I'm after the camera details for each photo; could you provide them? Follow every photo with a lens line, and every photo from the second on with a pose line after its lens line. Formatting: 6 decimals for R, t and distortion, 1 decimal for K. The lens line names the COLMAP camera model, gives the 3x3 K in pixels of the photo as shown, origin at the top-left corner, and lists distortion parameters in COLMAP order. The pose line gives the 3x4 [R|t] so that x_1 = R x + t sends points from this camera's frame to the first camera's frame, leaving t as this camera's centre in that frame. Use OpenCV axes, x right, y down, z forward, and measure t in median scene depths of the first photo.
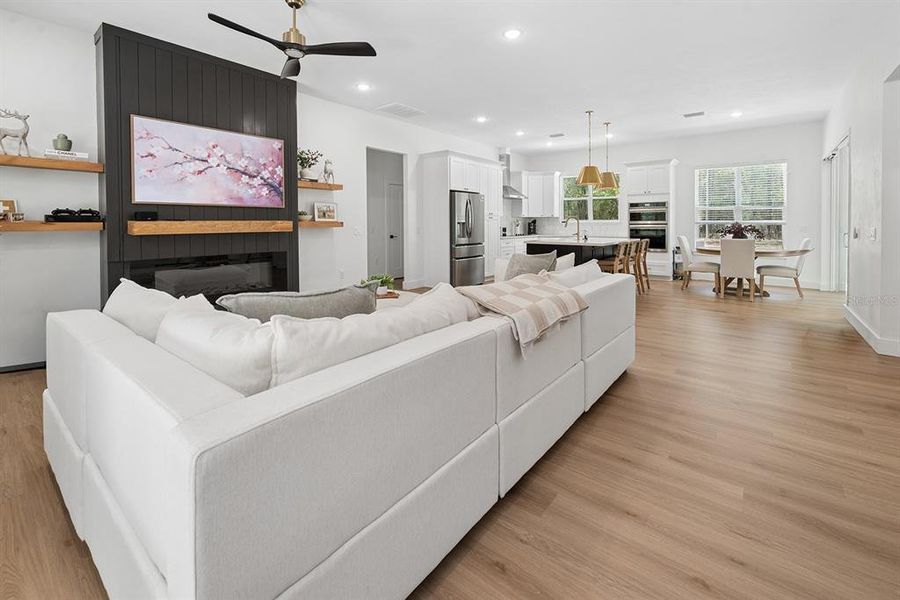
lens RADIAL K [[378.3, 0, 473.8], [0, 378.3, 231.5], [0, 0, 1]] dist [-0.001648, -0.000714]
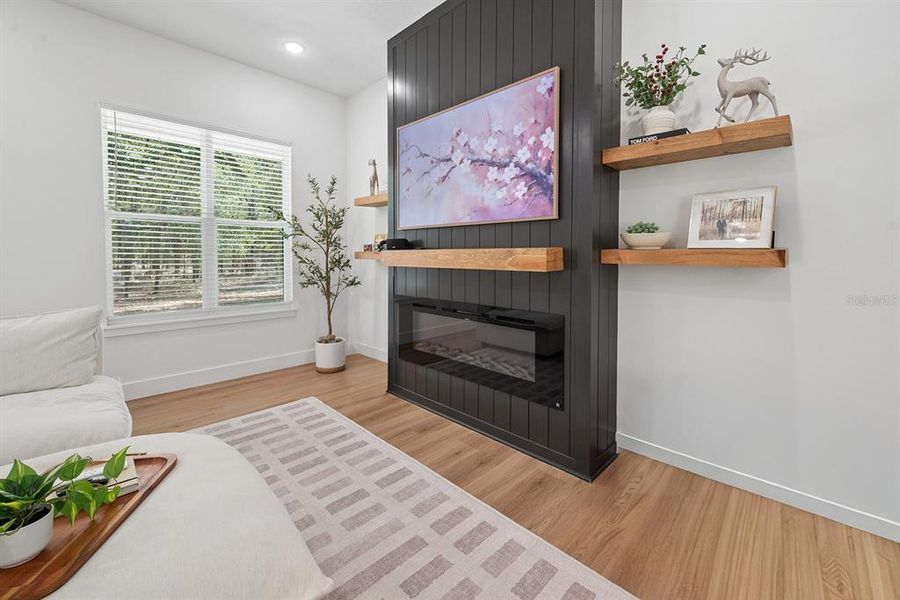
lens RADIAL K [[378.3, 0, 445.3], [0, 378.3, 261.1], [0, 0, 1]] dist [-0.001648, -0.000714]
pose [[-0.158354, 0.027612, -0.986996, -0.038902], [-0.019421, 0.999328, 0.031073, -0.025074], [0.987191, 0.024089, -0.157712, 0.988594]]
